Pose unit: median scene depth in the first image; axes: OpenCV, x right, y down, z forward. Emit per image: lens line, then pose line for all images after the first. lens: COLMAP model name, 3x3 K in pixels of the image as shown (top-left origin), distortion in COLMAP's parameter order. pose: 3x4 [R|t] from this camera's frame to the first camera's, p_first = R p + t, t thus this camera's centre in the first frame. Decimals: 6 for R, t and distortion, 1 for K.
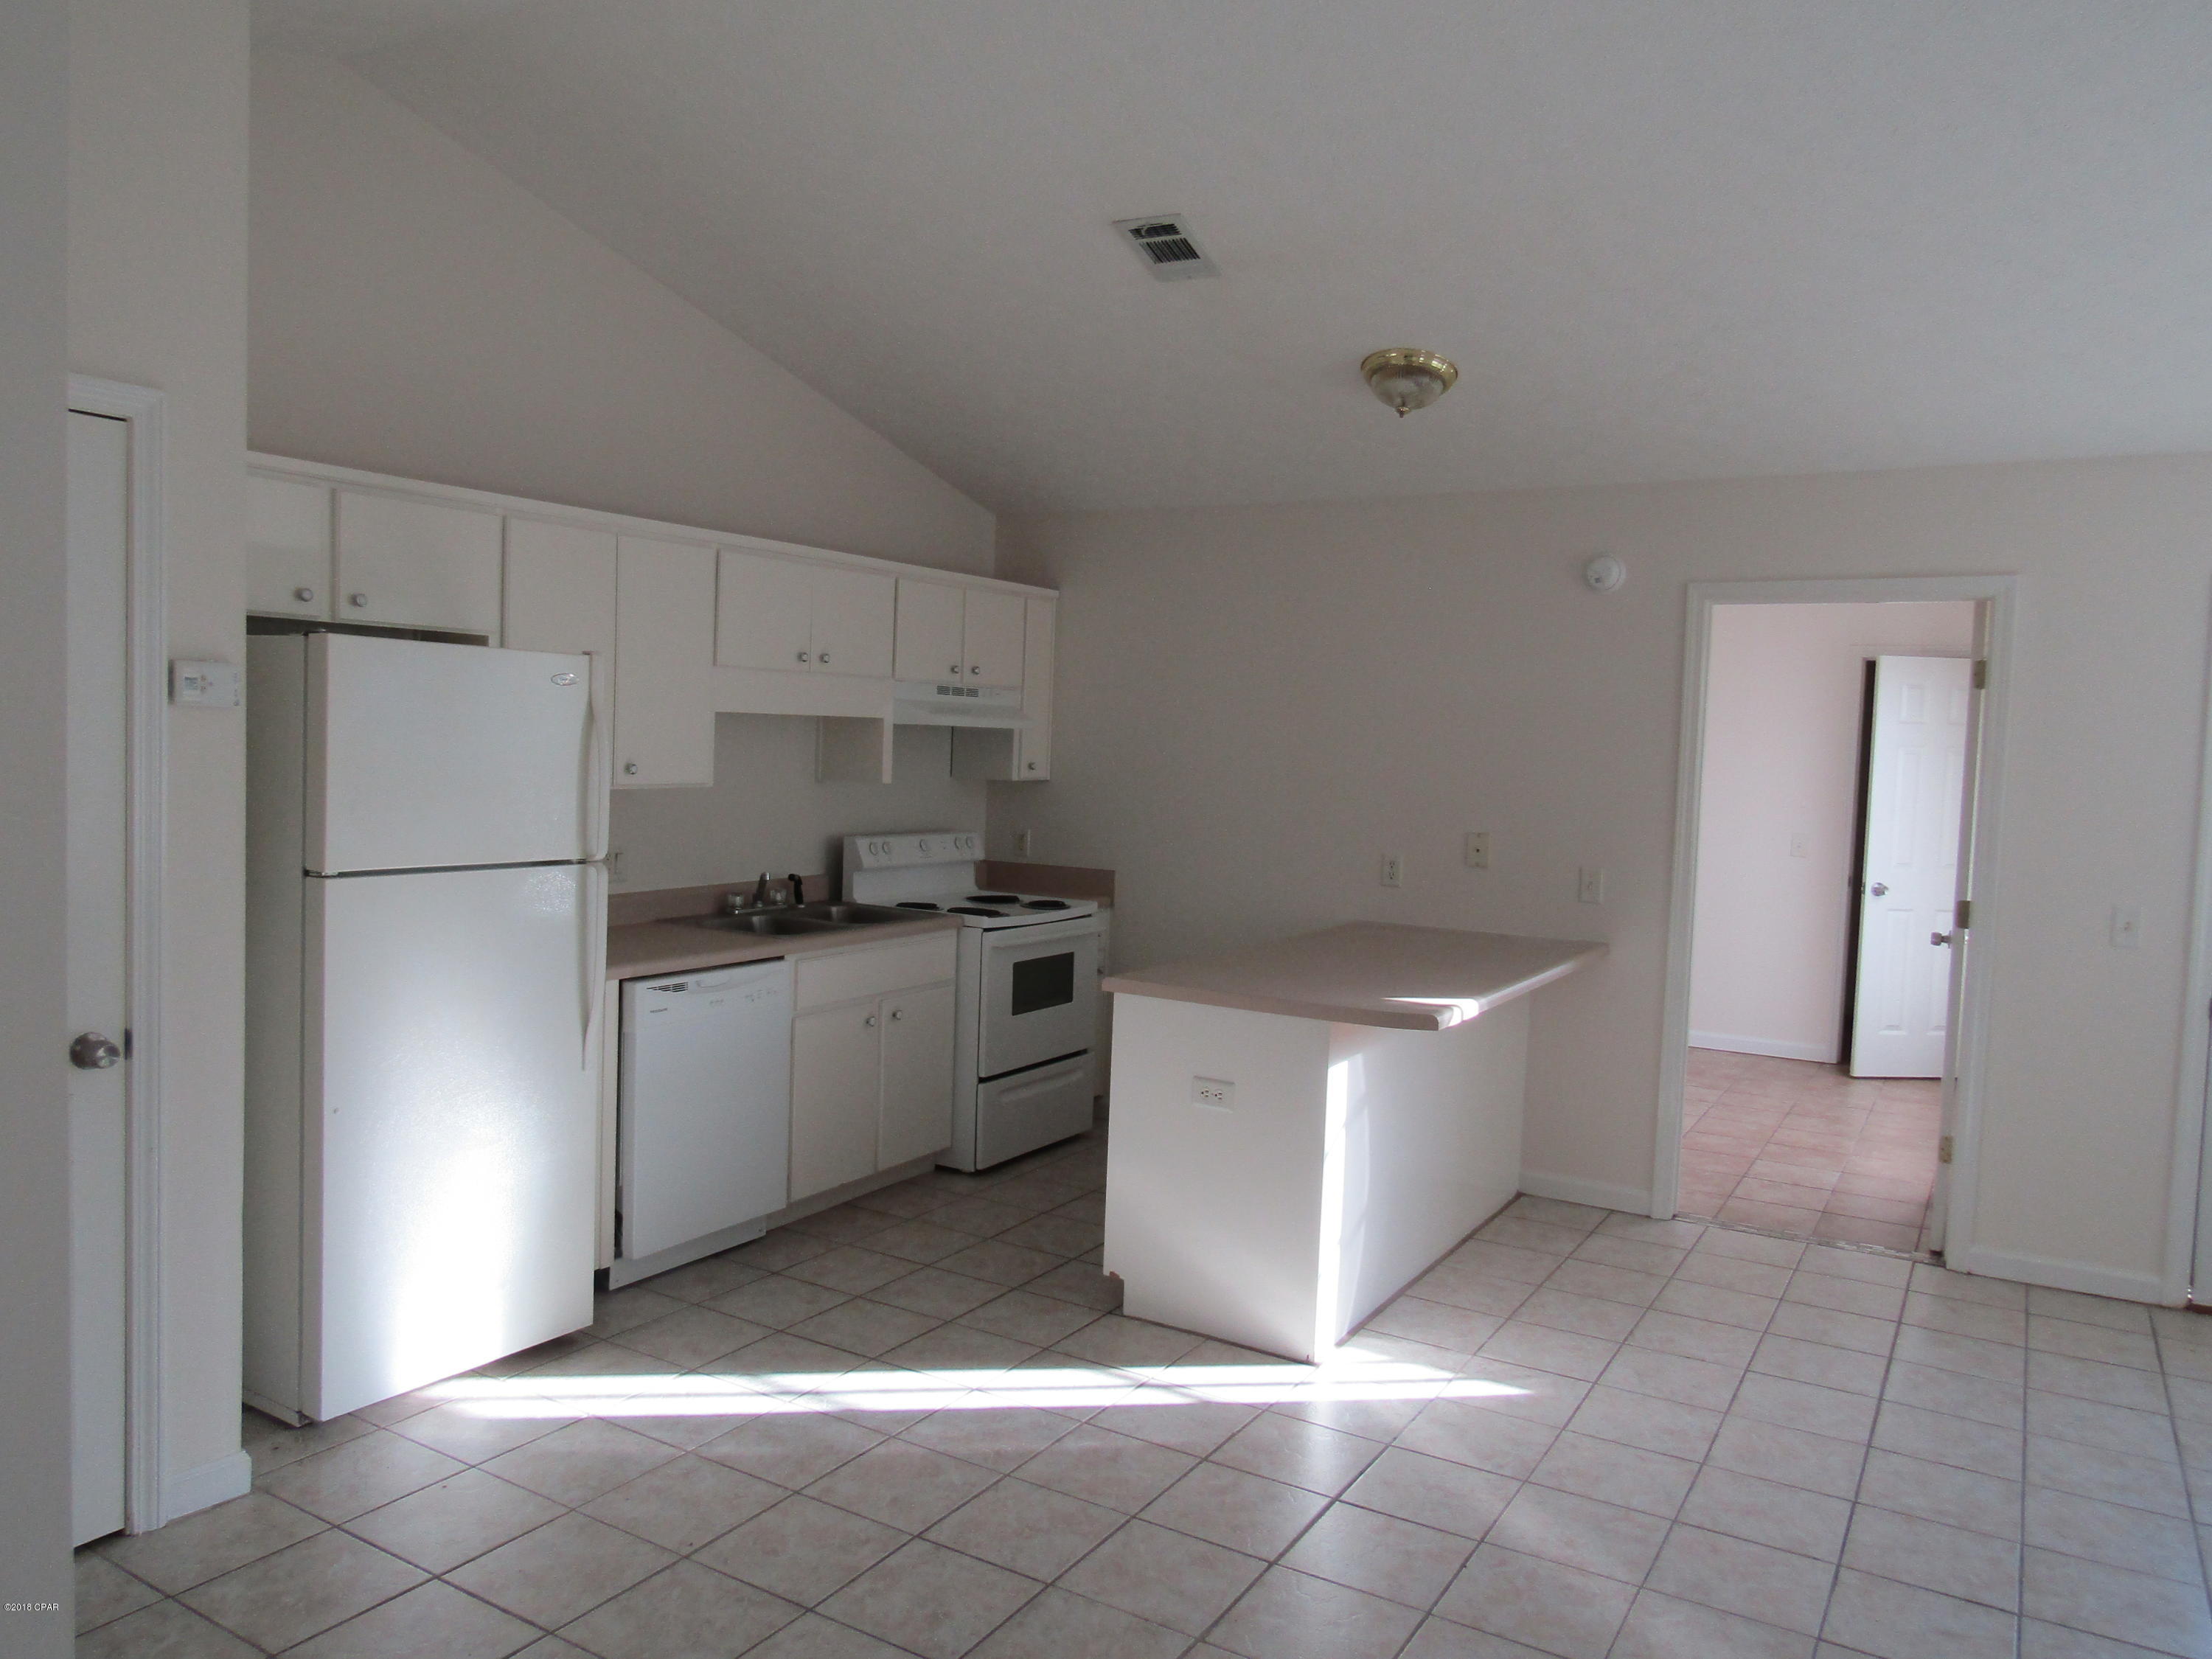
lens RADIAL K [[1530.6, 0, 1108.4], [0, 1530.6, 829.7], [0, 0, 1]] dist [0.007972, -0.003445]
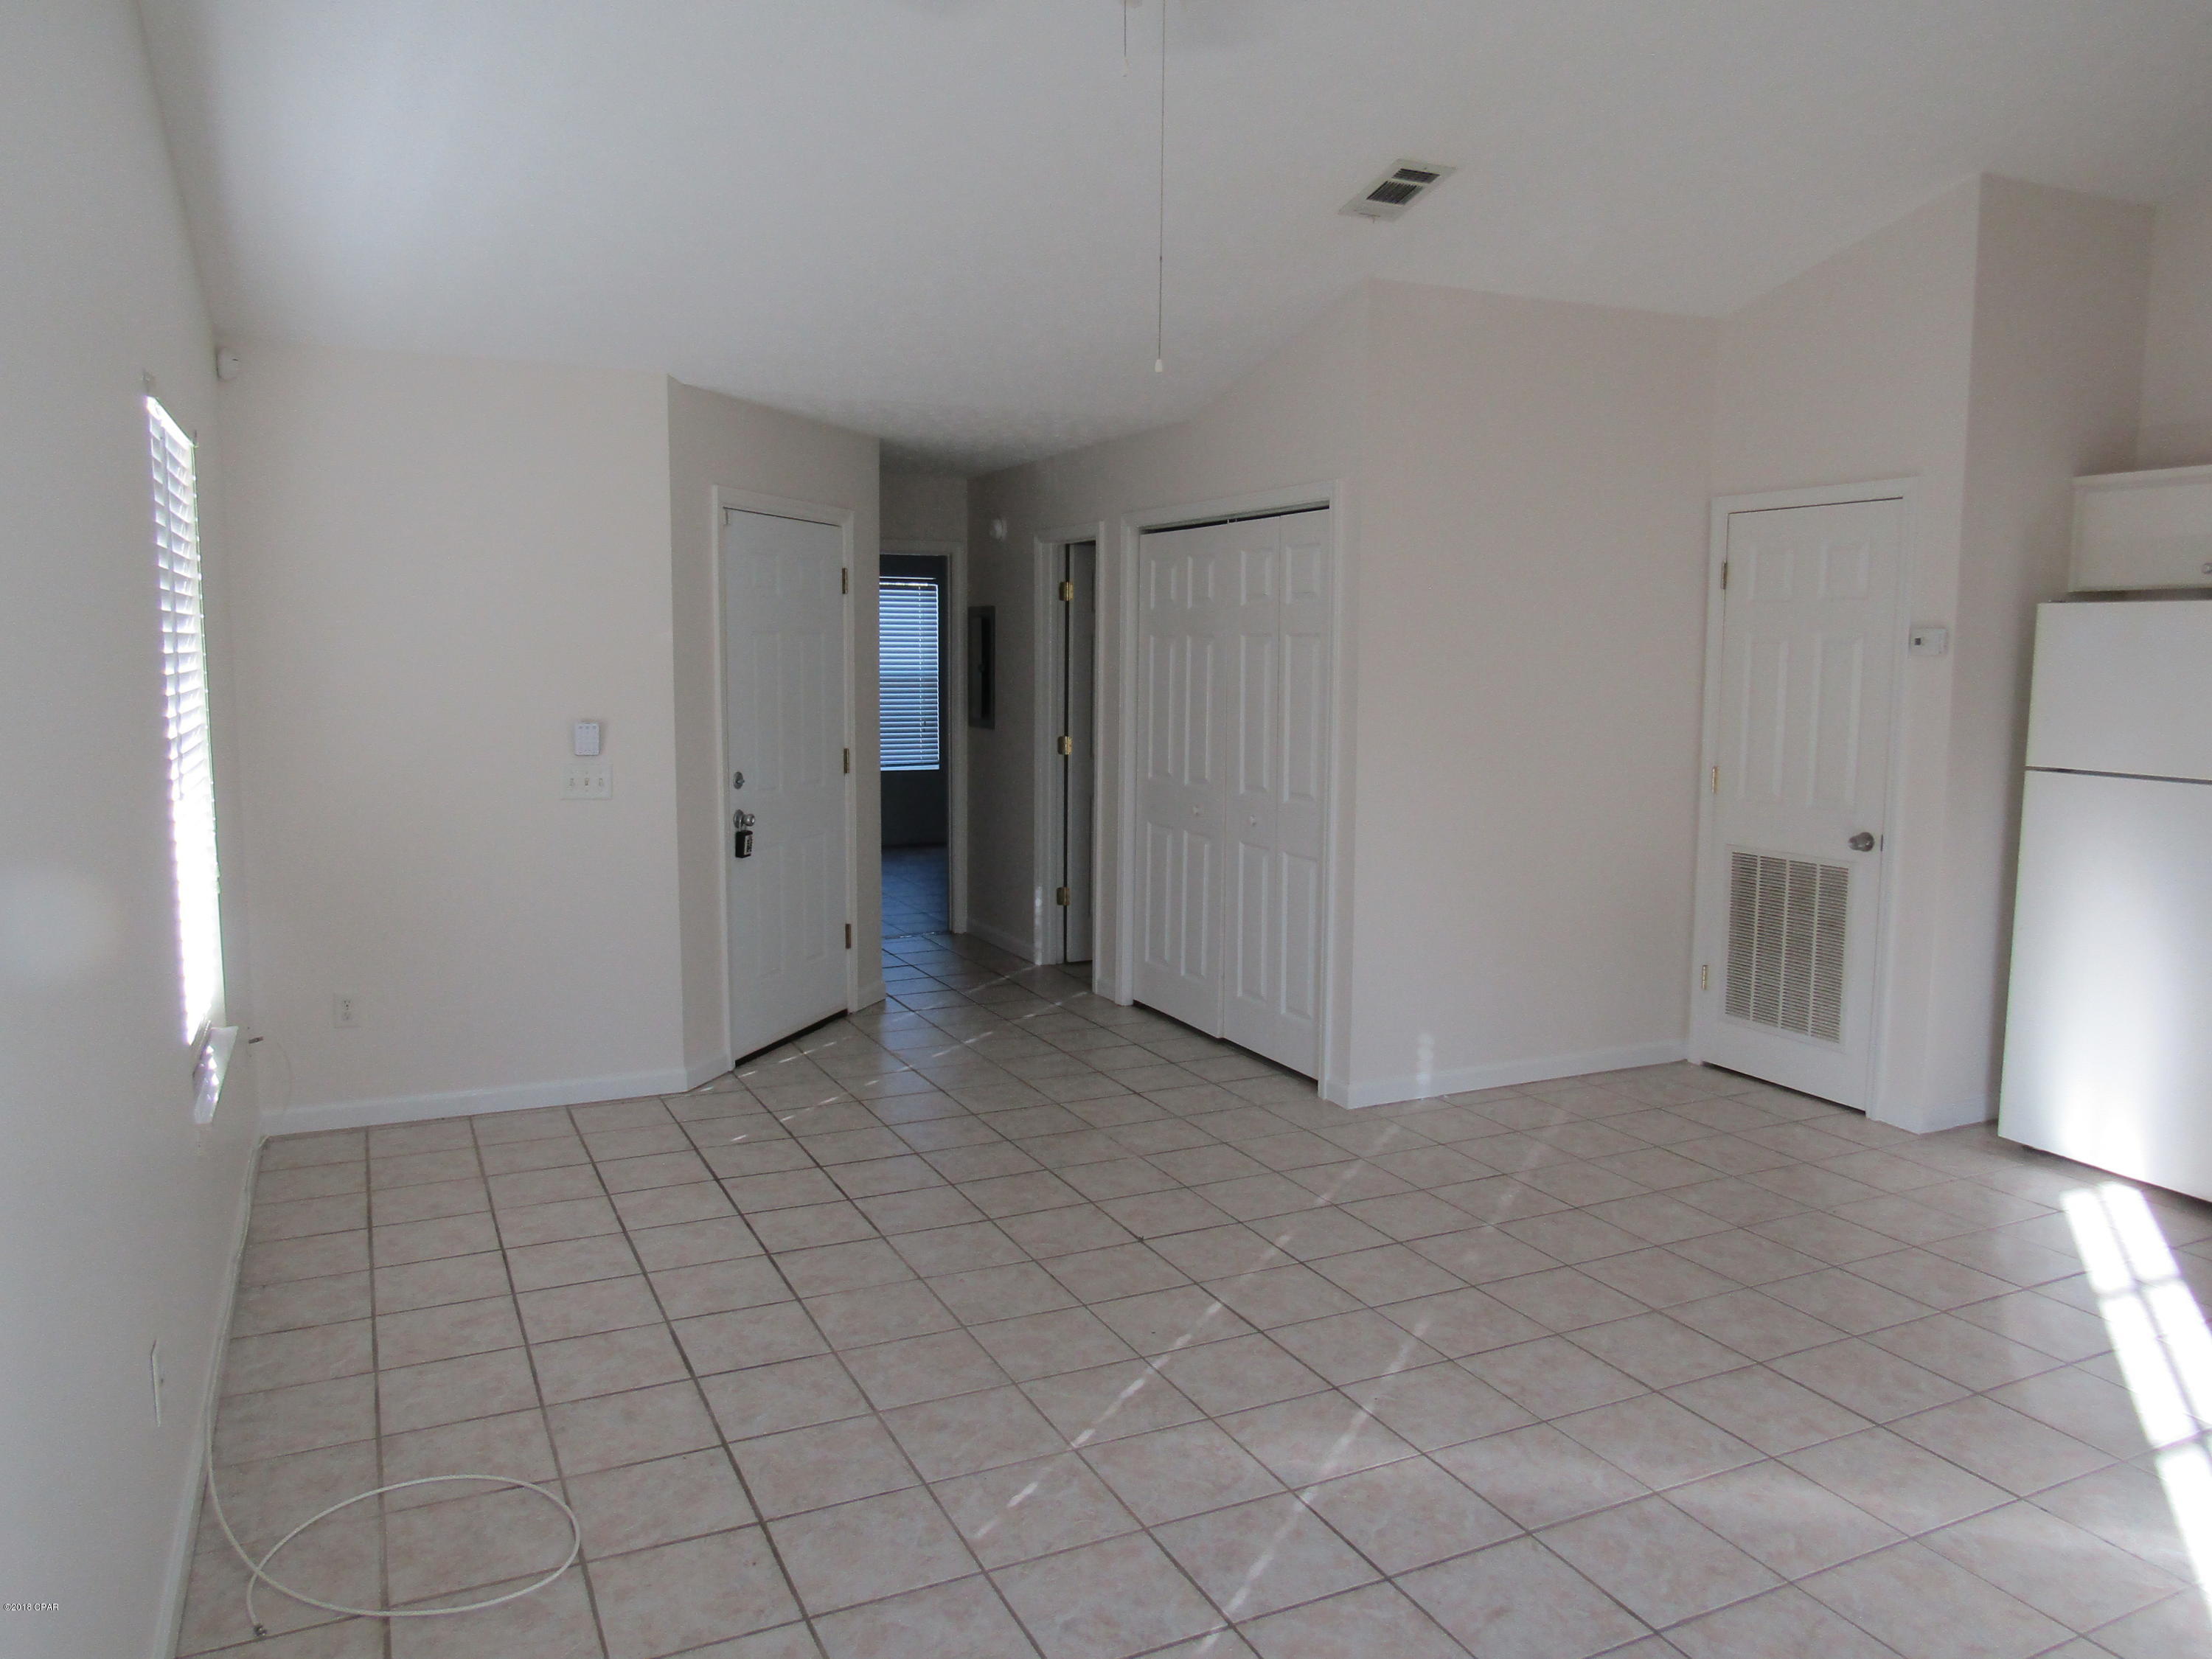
lens RADIAL K [[1530.6, 0, 1108.5], [0, 1530.6, 828.0], [0, 0, 1]] dist [0.007972, -0.003445]
pose [[-0.551939, 0.054420, -0.832107, 1.246579], [-0.071030, 0.991173, 0.111938, -0.014353], [0.830854, 0.120888, -0.543202, 1.109245]]
